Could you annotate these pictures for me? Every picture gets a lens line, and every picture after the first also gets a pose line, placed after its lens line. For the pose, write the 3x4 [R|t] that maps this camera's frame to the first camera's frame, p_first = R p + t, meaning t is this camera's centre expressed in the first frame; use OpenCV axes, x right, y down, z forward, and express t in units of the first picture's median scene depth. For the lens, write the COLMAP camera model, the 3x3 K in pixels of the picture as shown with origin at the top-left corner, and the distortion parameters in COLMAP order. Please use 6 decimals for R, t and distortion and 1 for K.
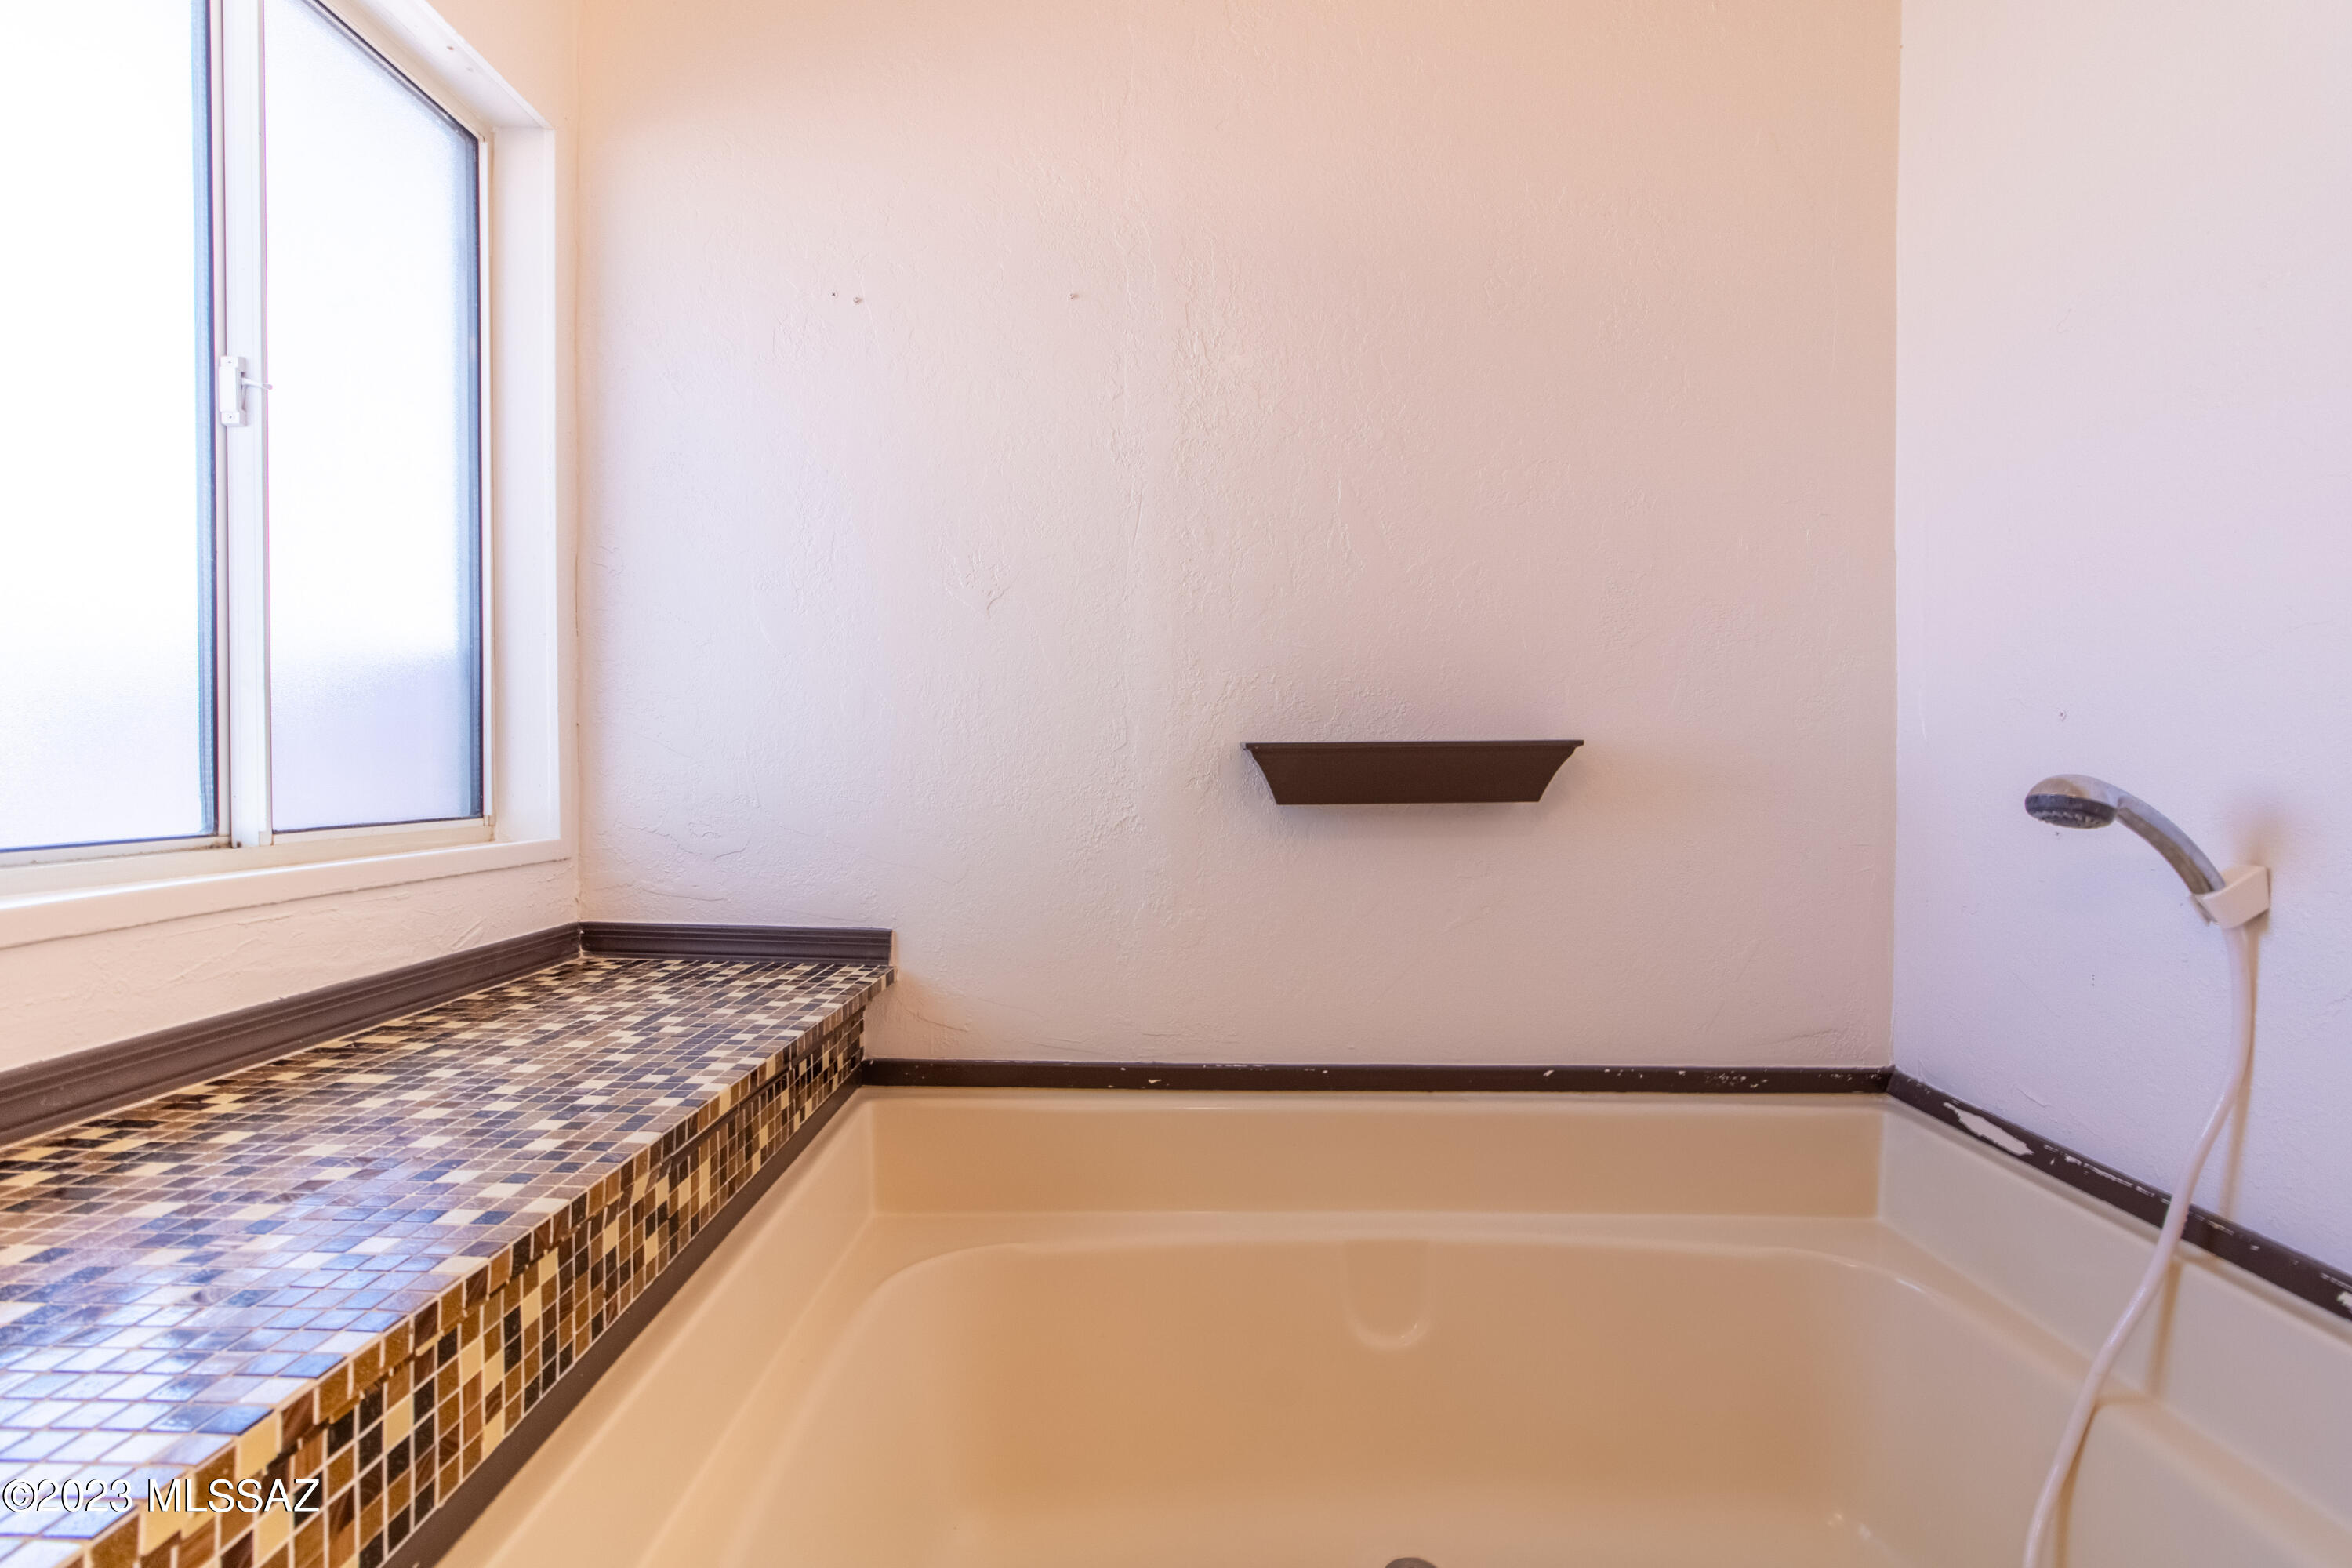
lens RADIAL K [[1076.1, 0, 1182.5], [0, 1076.1, 770.6], [0, 0, 1]] dist [-0.002489, 0.000240]
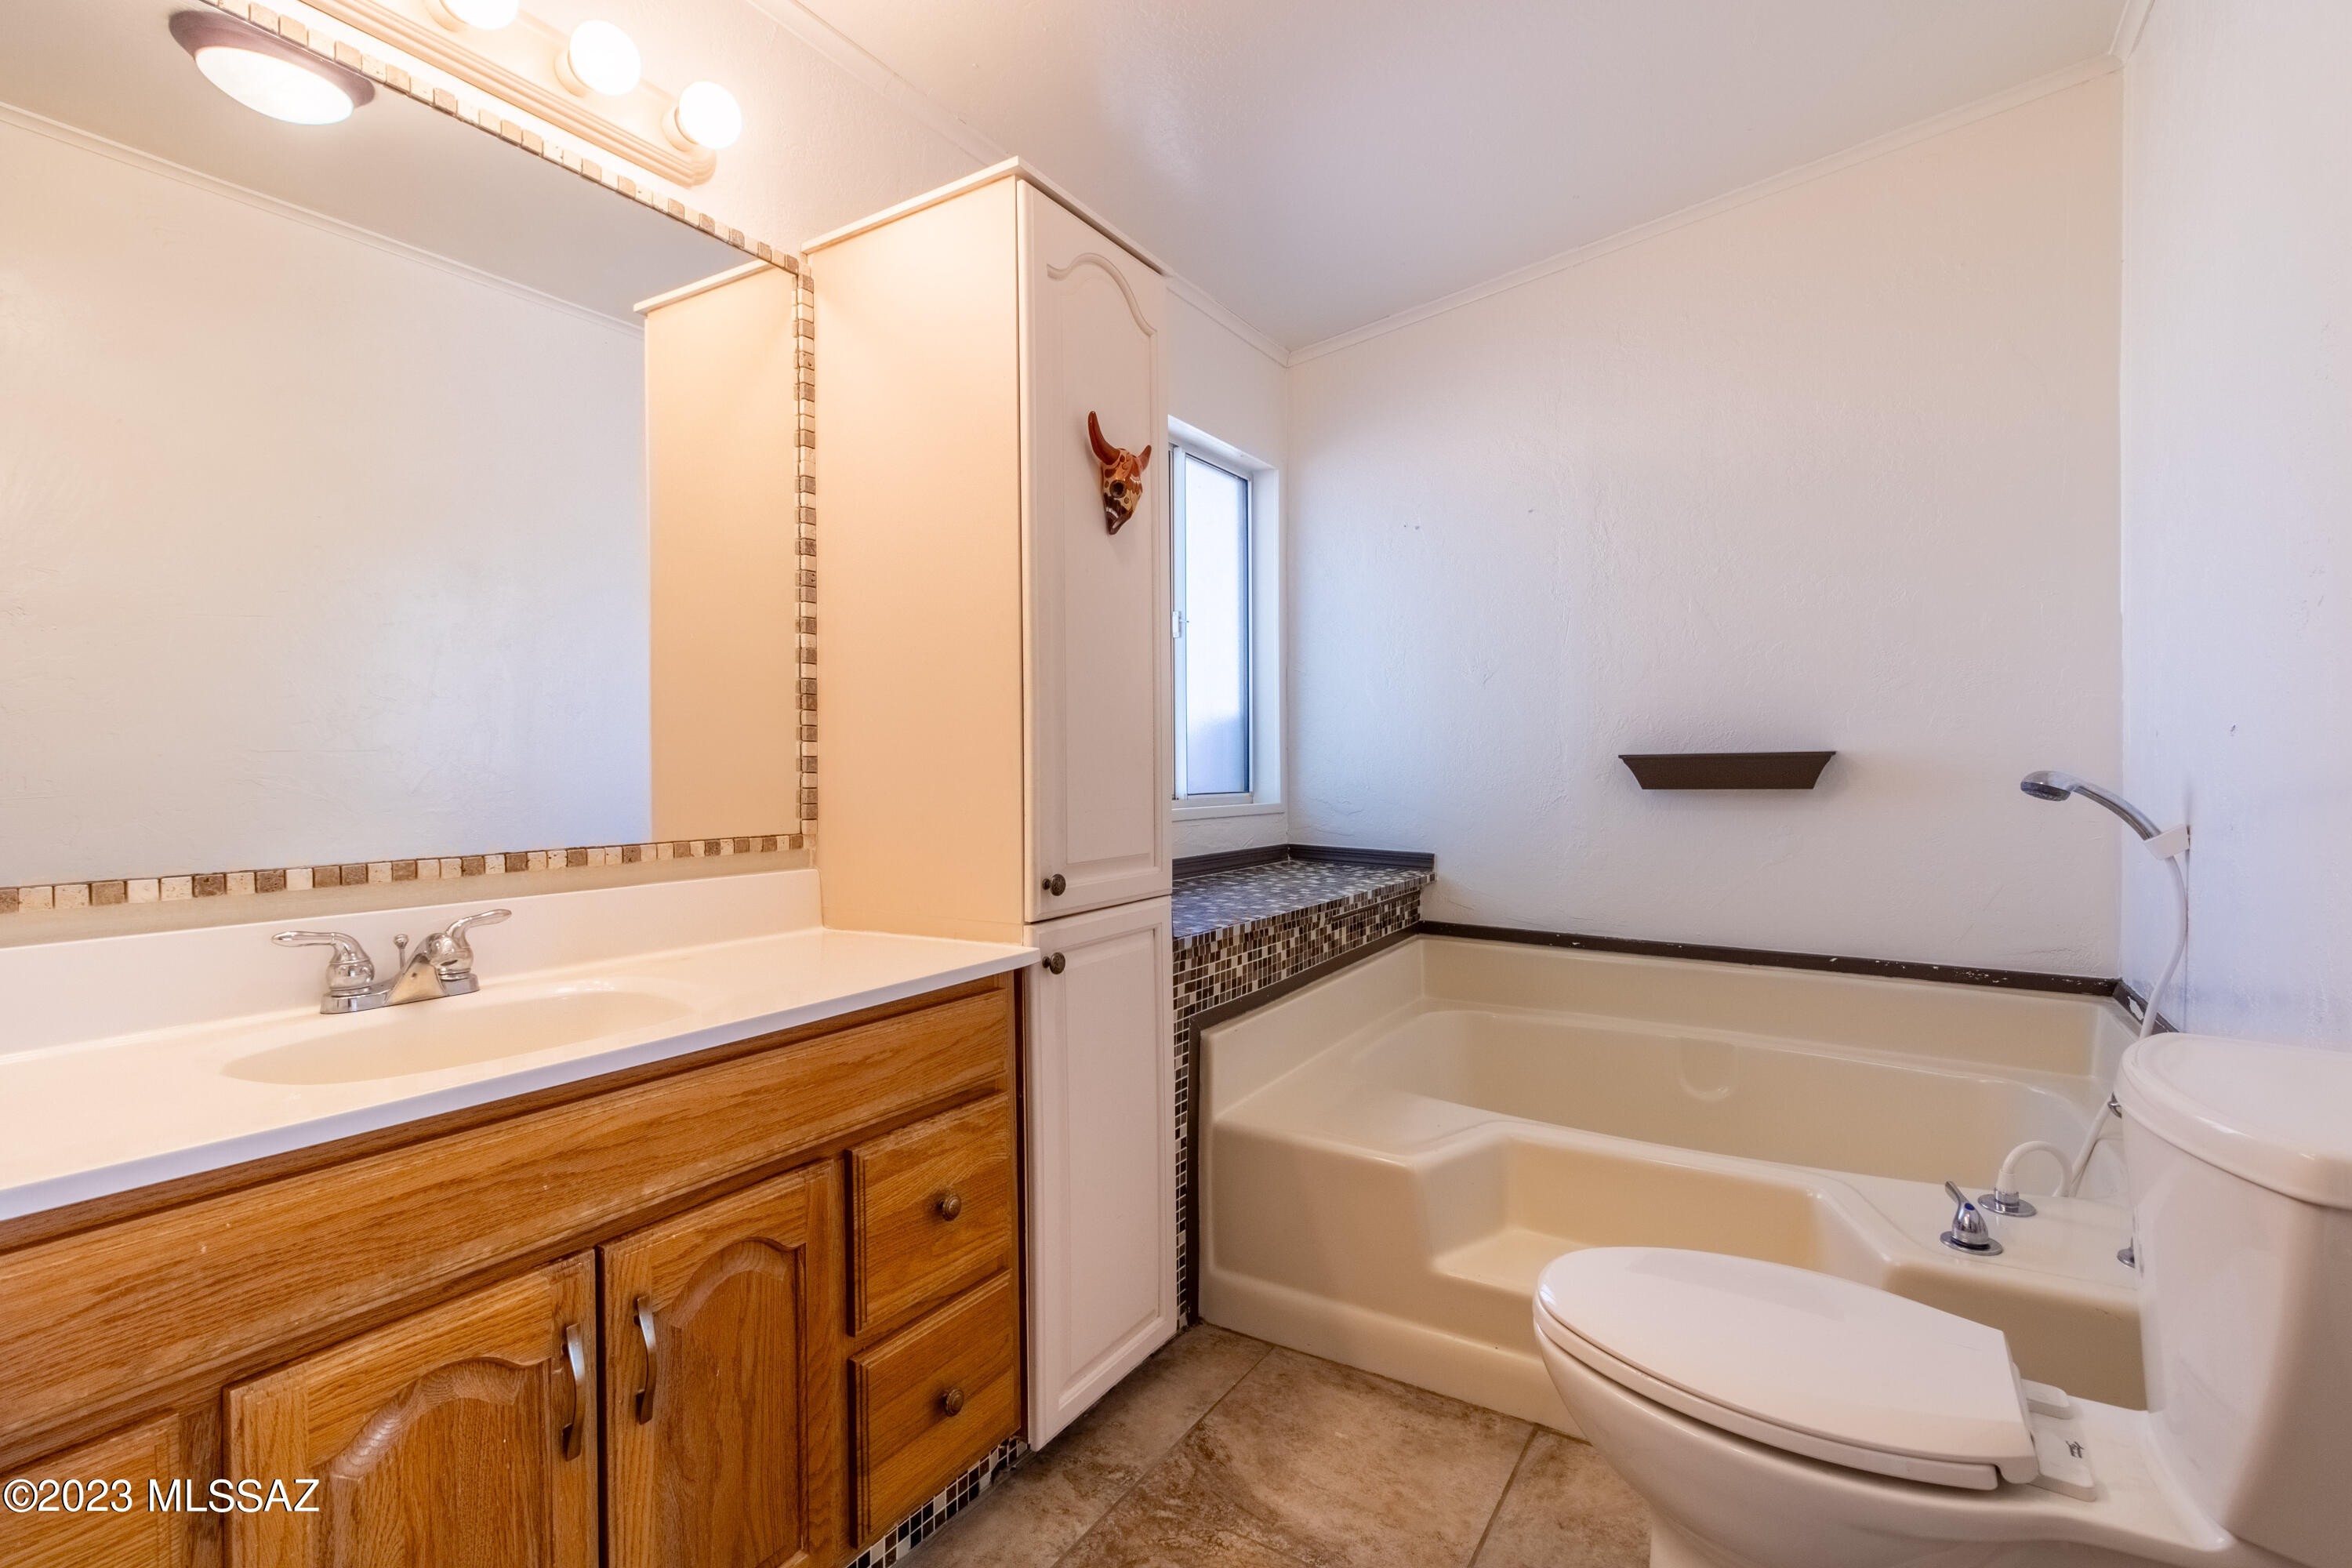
lens RADIAL K [[1076.1, 0, 1182.4], [0, 1076.1, 775.3], [0, 0, 1]] dist [-0.002489, 0.000240]
pose [[0.844074, 0.000648, -0.536226, 0.396209], [-0.000387, 1.000000, 0.000599, 0.007621], [0.536226, -0.000298, 0.844074, -0.897831]]
